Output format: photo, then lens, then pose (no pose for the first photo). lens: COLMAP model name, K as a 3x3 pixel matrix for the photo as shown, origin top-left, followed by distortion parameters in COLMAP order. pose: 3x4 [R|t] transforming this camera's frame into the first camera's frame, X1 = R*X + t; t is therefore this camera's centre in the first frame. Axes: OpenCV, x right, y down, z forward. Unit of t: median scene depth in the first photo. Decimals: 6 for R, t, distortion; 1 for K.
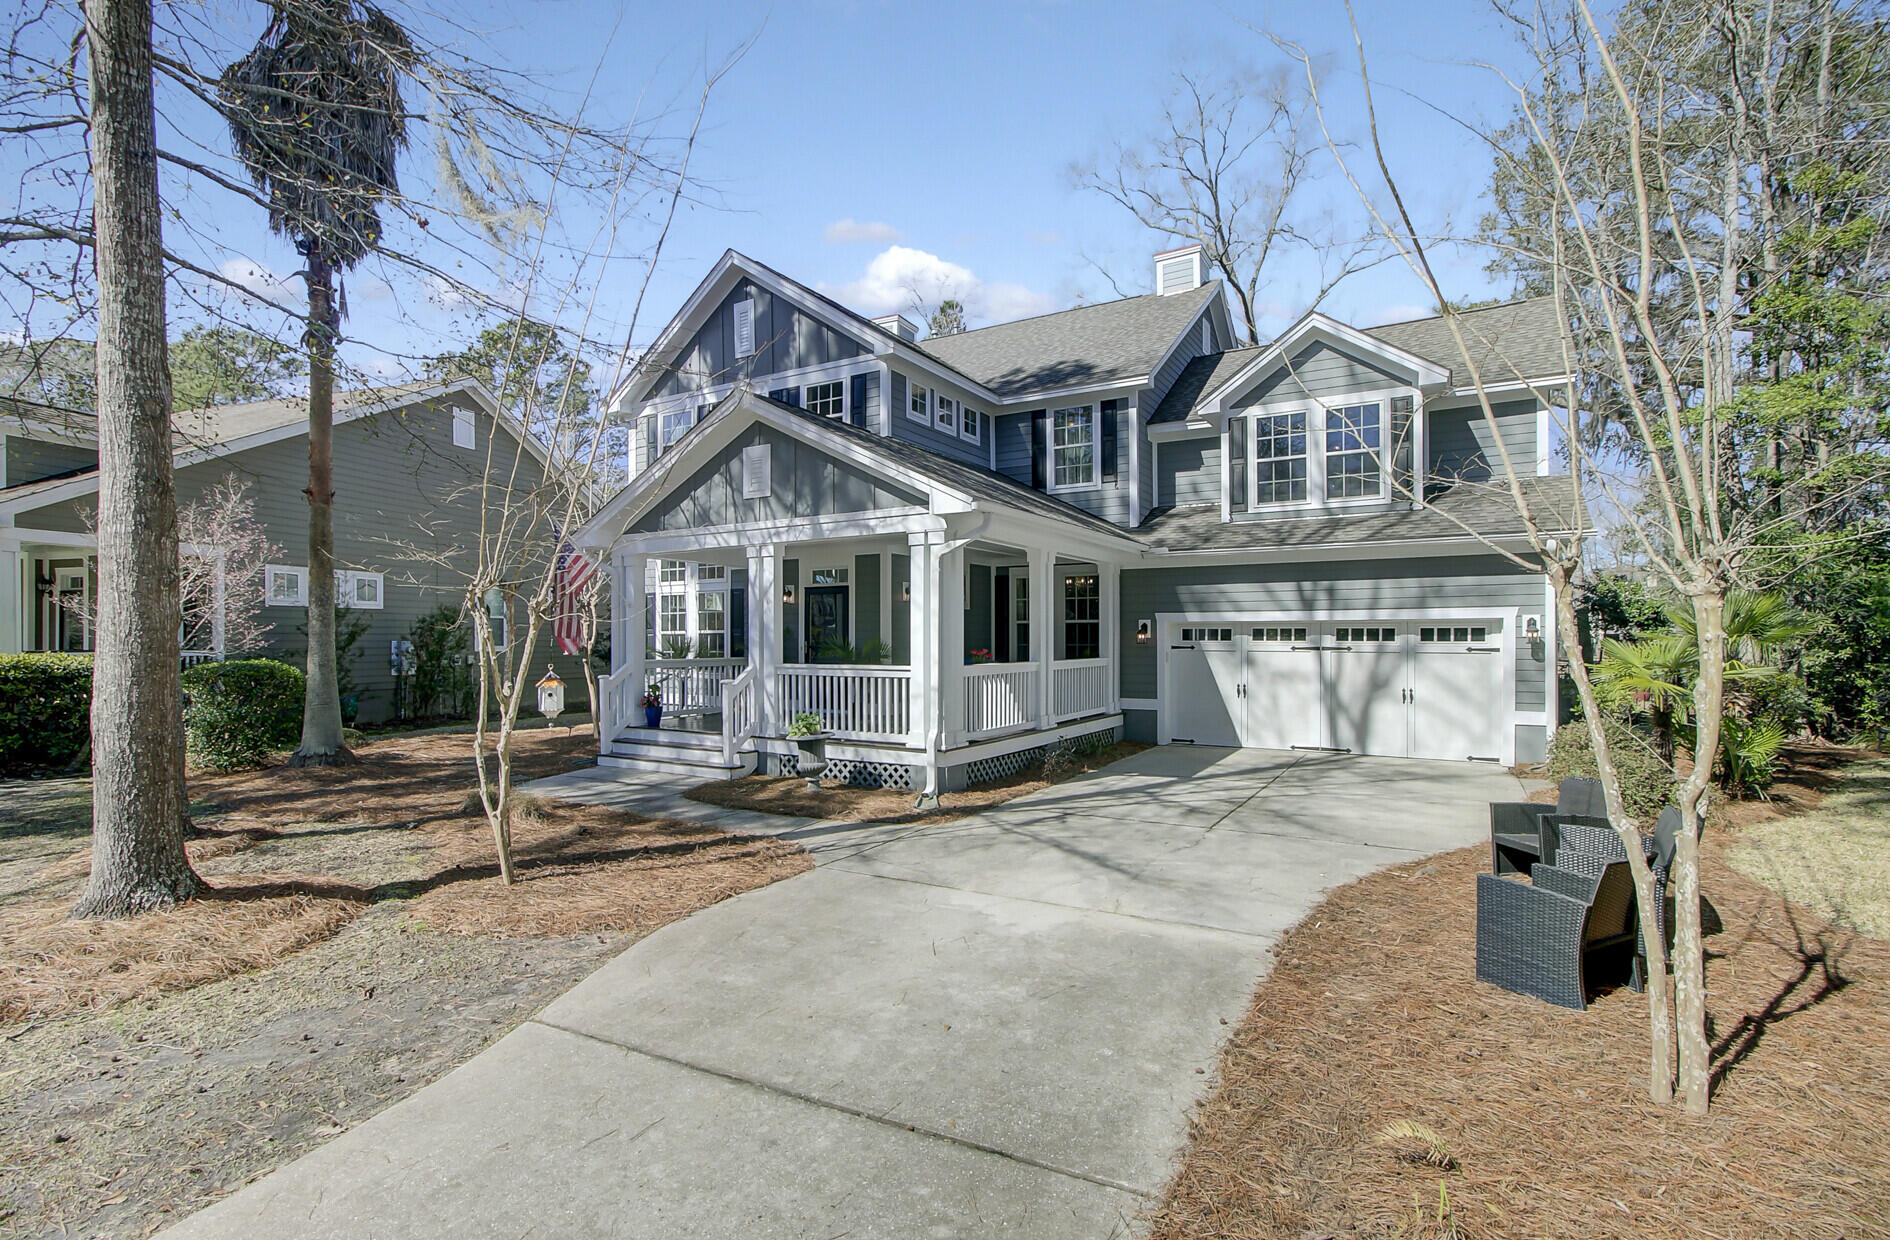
lens RADIAL K [[880.3, 0, 939.1], [0, 880.3, 627.3], [0, 0, 1]] dist [-0.000501, 0.001936]
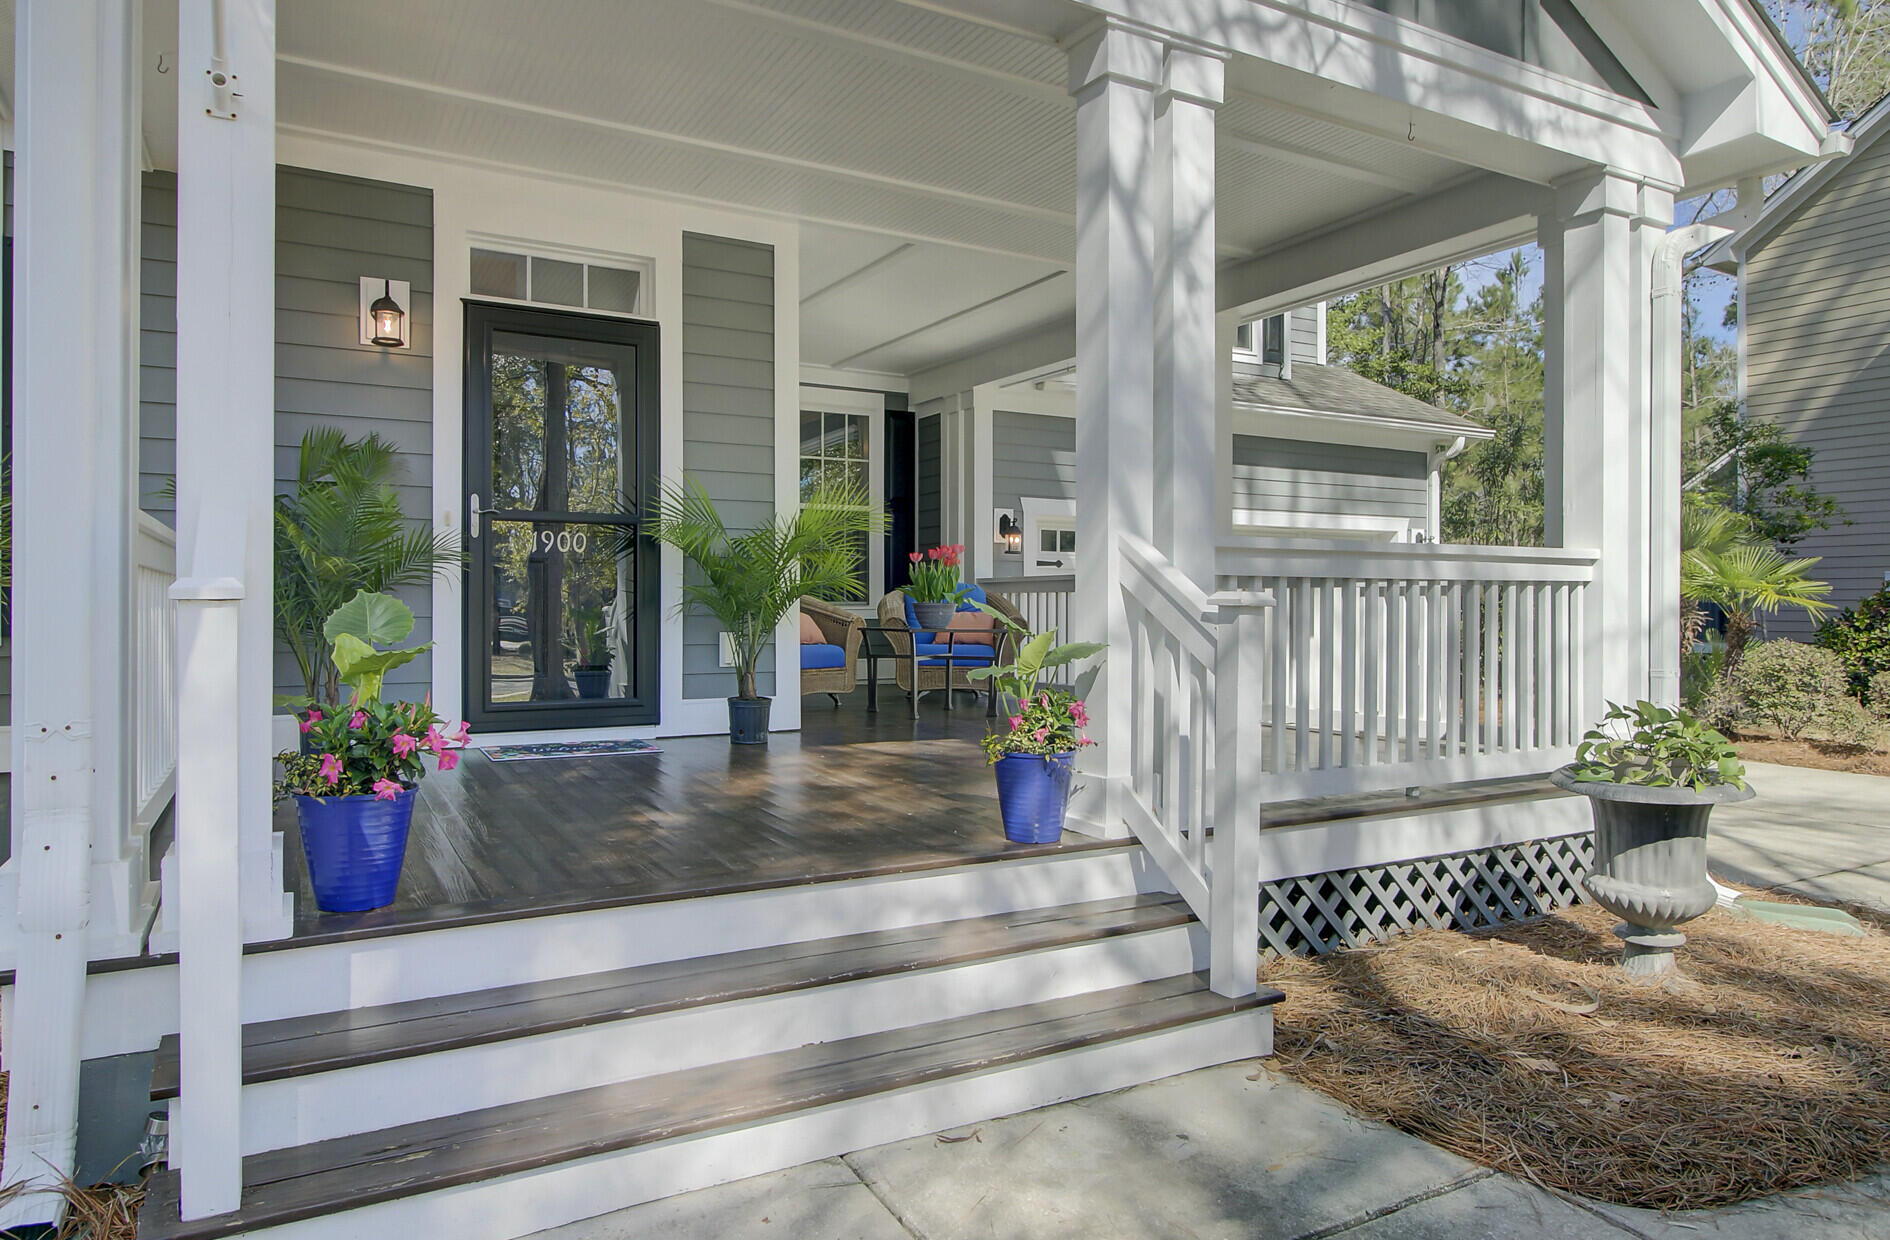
lens RADIAL K [[1172.6, 0, 942.1], [0, 1172.6, 614.9], [0, 0, 1]] dist [0.002474, 0.000655]
pose [[0.496691, -0.003265, 0.867921, -0.421047], [-0.014751, 0.999817, 0.012203, 0.050155], [-0.867802, -0.018864, 0.496552, 0.728756]]
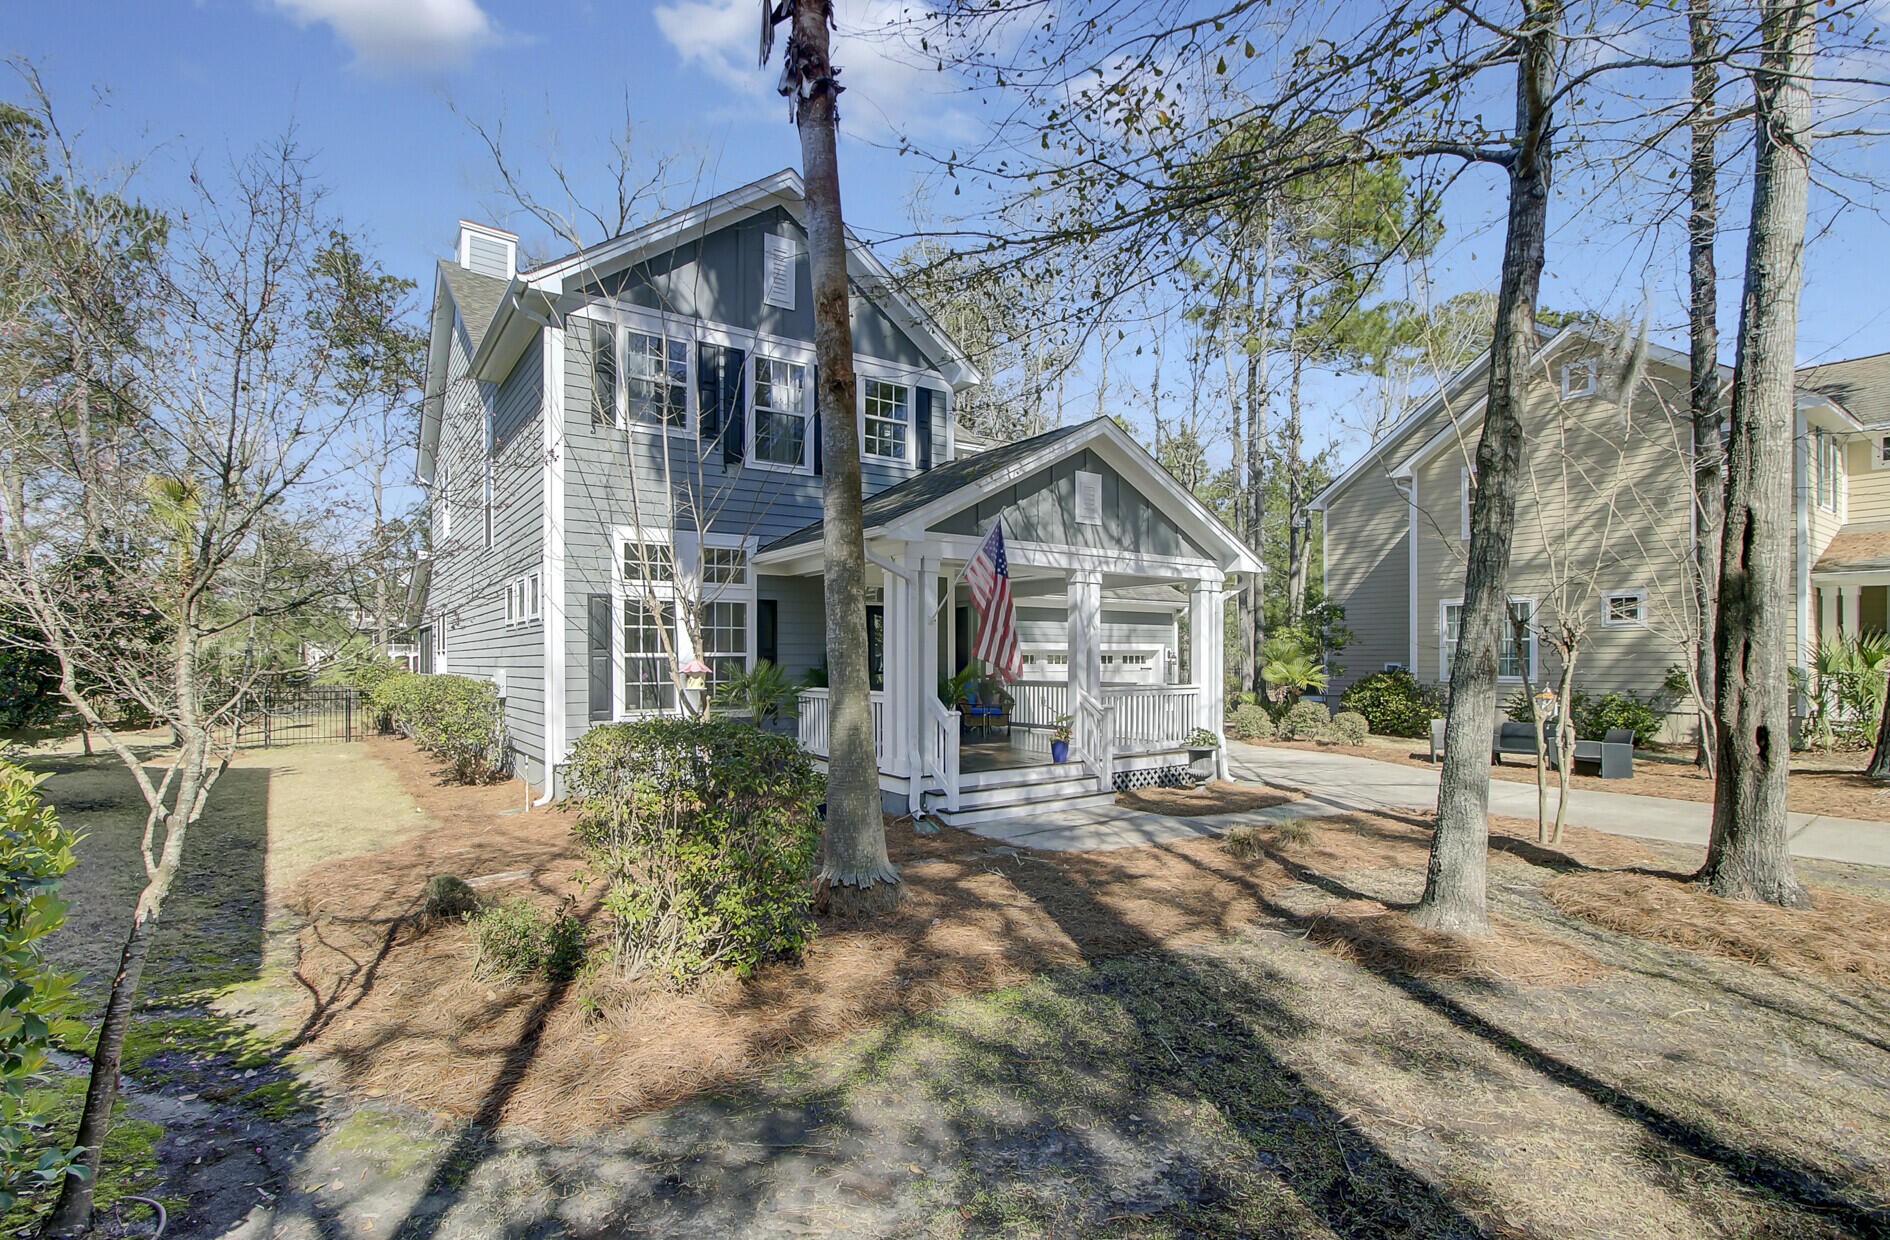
lens RADIAL K [[880.3, 0, 919.1], [0, 880.3, 662.1], [0, 0, 1]] dist [-0.000501, 0.001936]
pose [[0.418642, -0.001971, 0.908149, -0.987864], [-0.010673, 0.999918, 0.007090, 0.005414], [-0.908089, -0.012661, 0.418587, 0.614023]]
